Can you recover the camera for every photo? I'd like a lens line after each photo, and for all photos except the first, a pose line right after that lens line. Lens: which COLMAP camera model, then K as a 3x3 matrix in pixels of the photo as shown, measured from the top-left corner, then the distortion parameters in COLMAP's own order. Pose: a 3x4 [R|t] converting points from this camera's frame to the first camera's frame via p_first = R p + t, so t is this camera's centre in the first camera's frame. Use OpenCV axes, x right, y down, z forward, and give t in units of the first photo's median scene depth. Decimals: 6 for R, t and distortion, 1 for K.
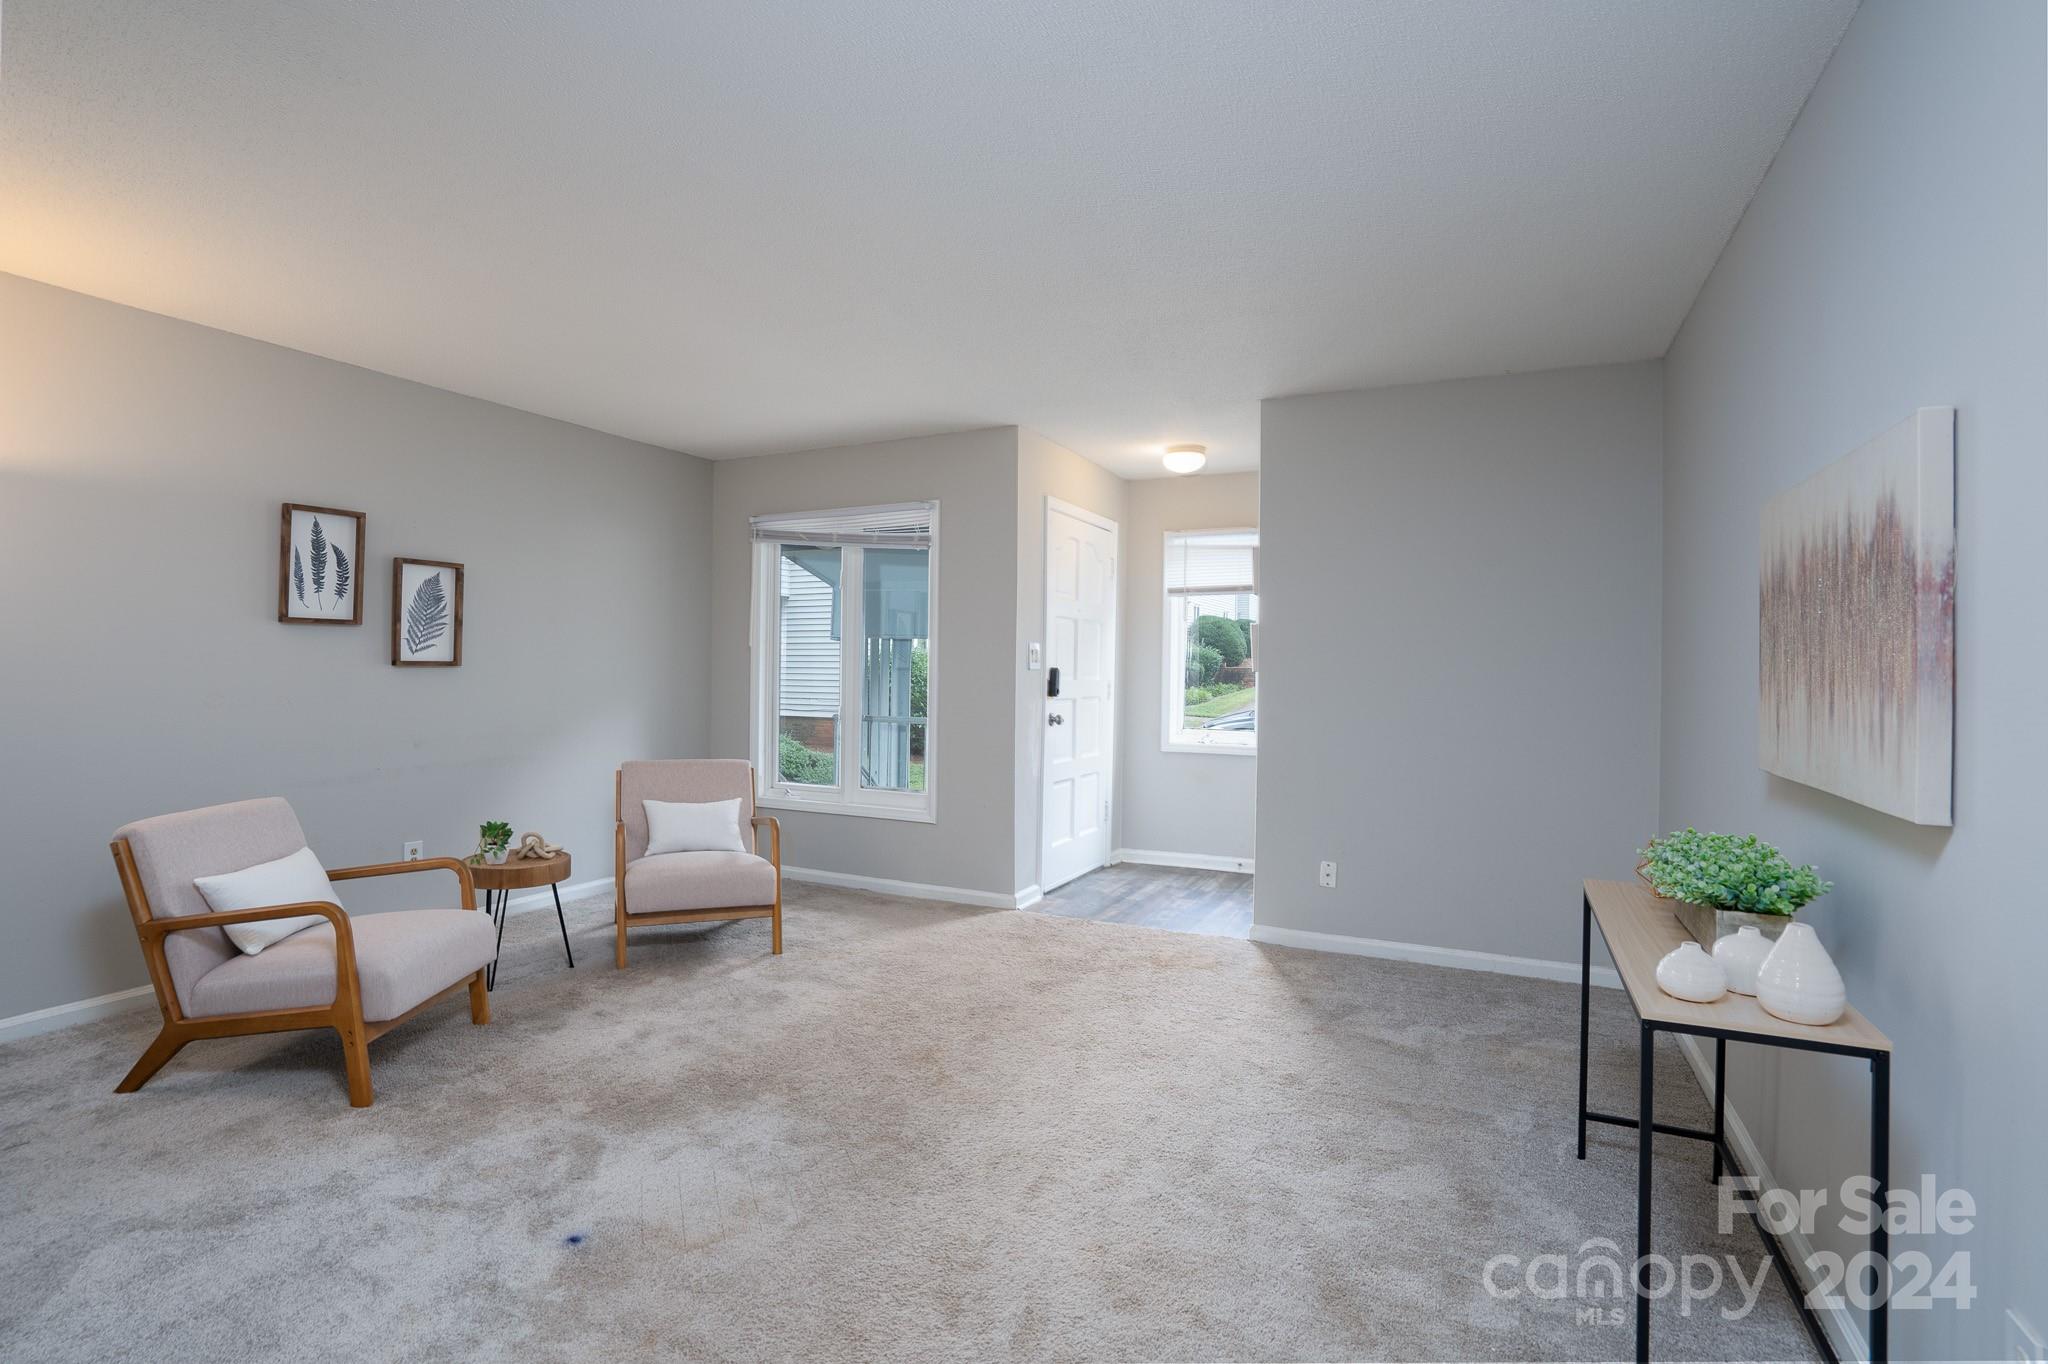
lens RADIAL K [[967.0, 0, 955.1], [0, 967.0, 677.1], [0, 0, 1]] dist [-0.038938, 0.000219]
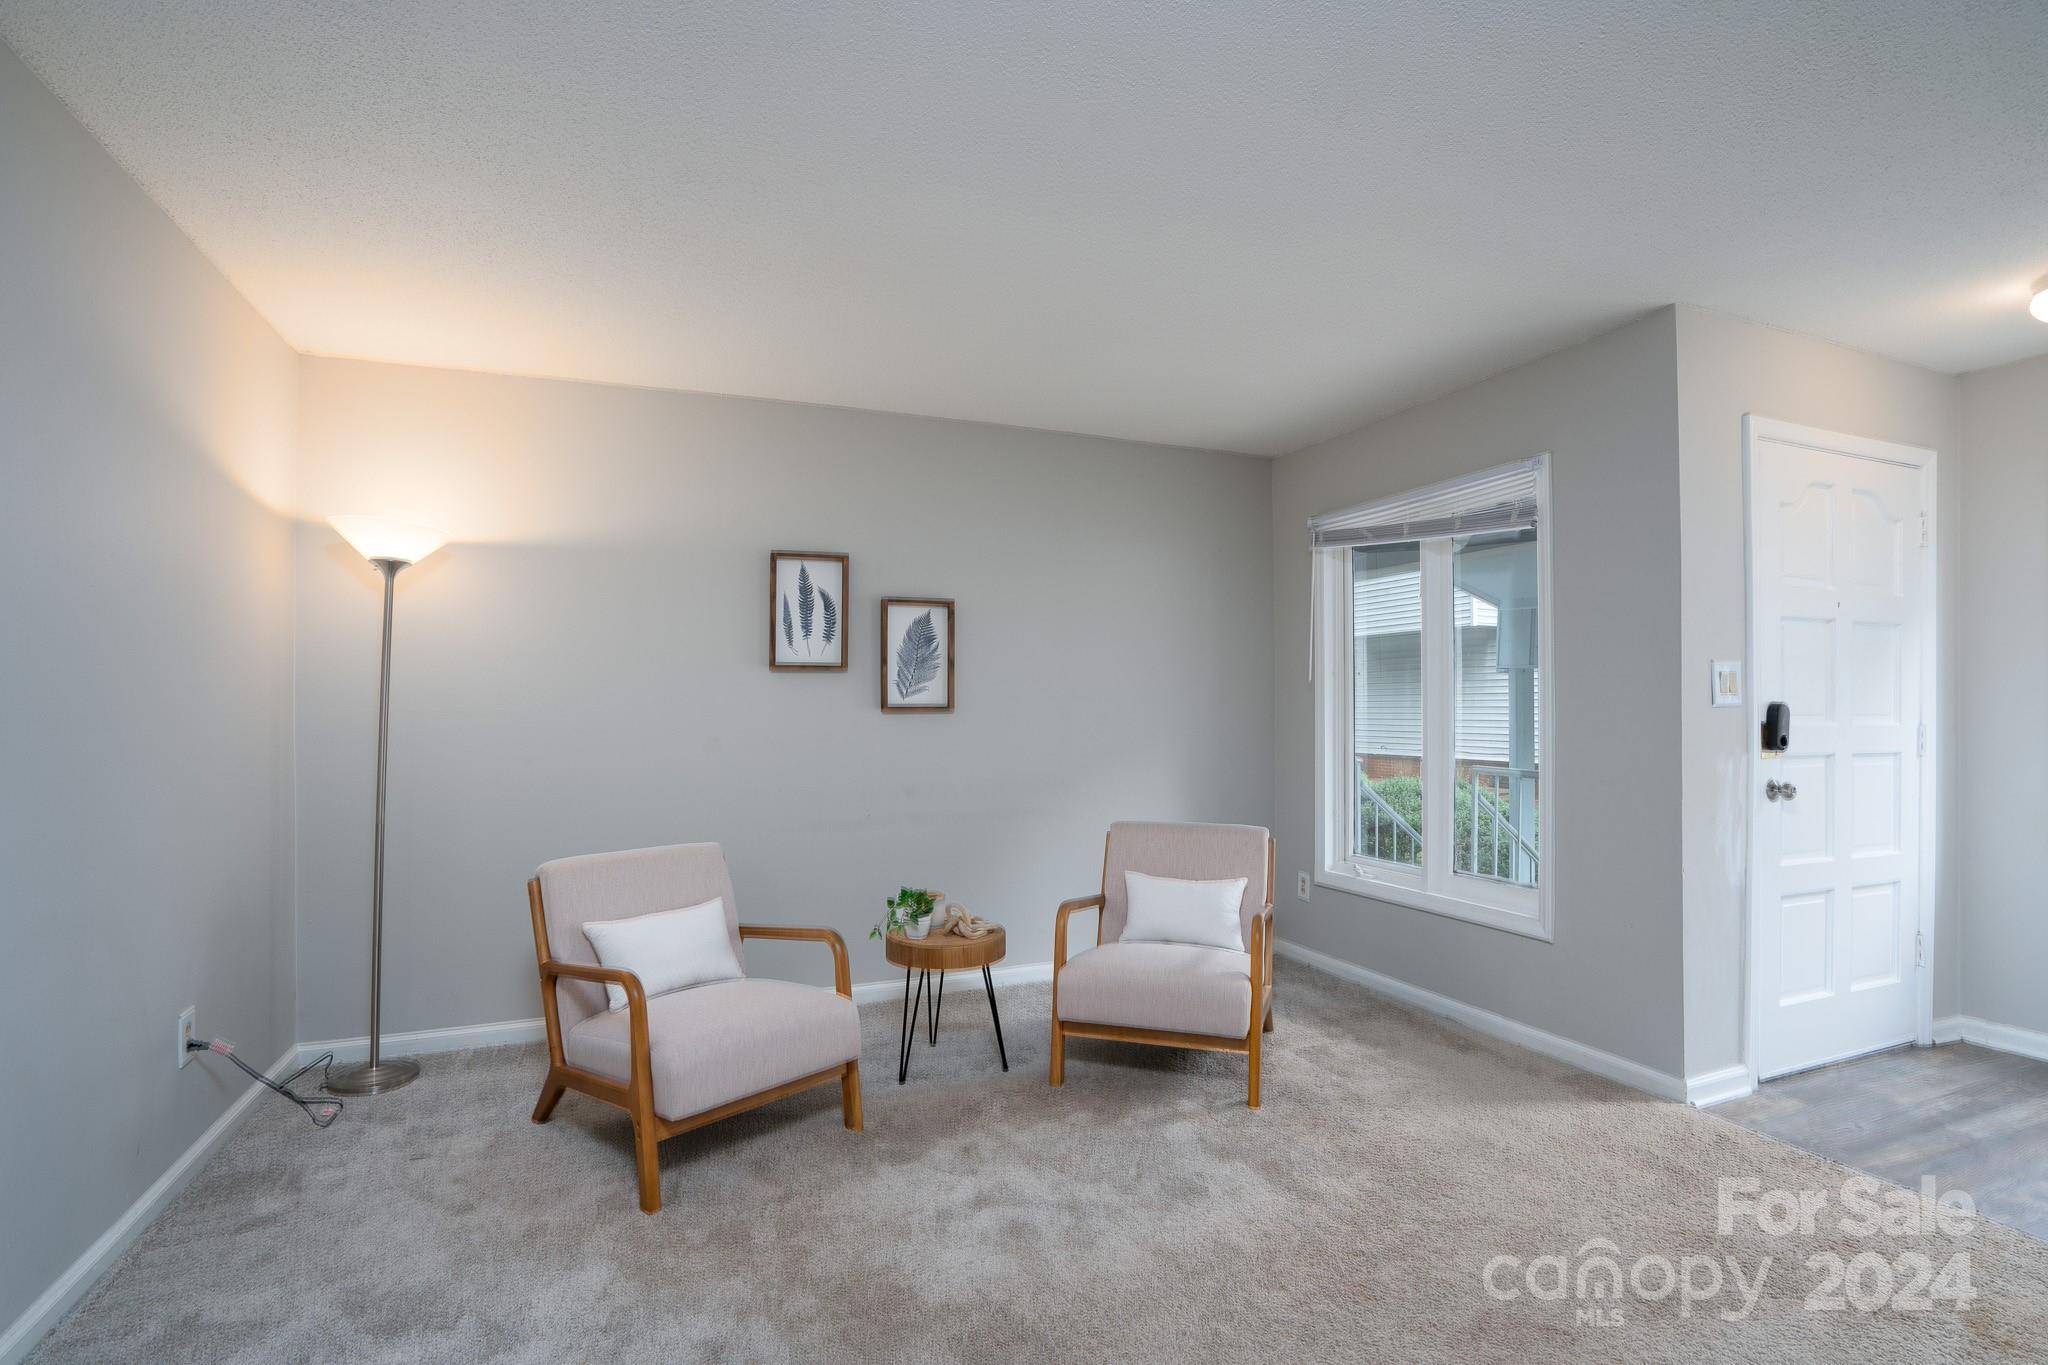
lens RADIAL K [[953.5, 0, 1023.1], [0, 953.5, 697.2], [0, 0, 1]] dist [-0.062200, 0.024999]
pose [[0.778655, -0.018298, -0.627185, 0.130875], [0.003695, 0.999691, -0.024578, -0.001096], [0.627441, 0.016821, 0.778482, 0.353144]]
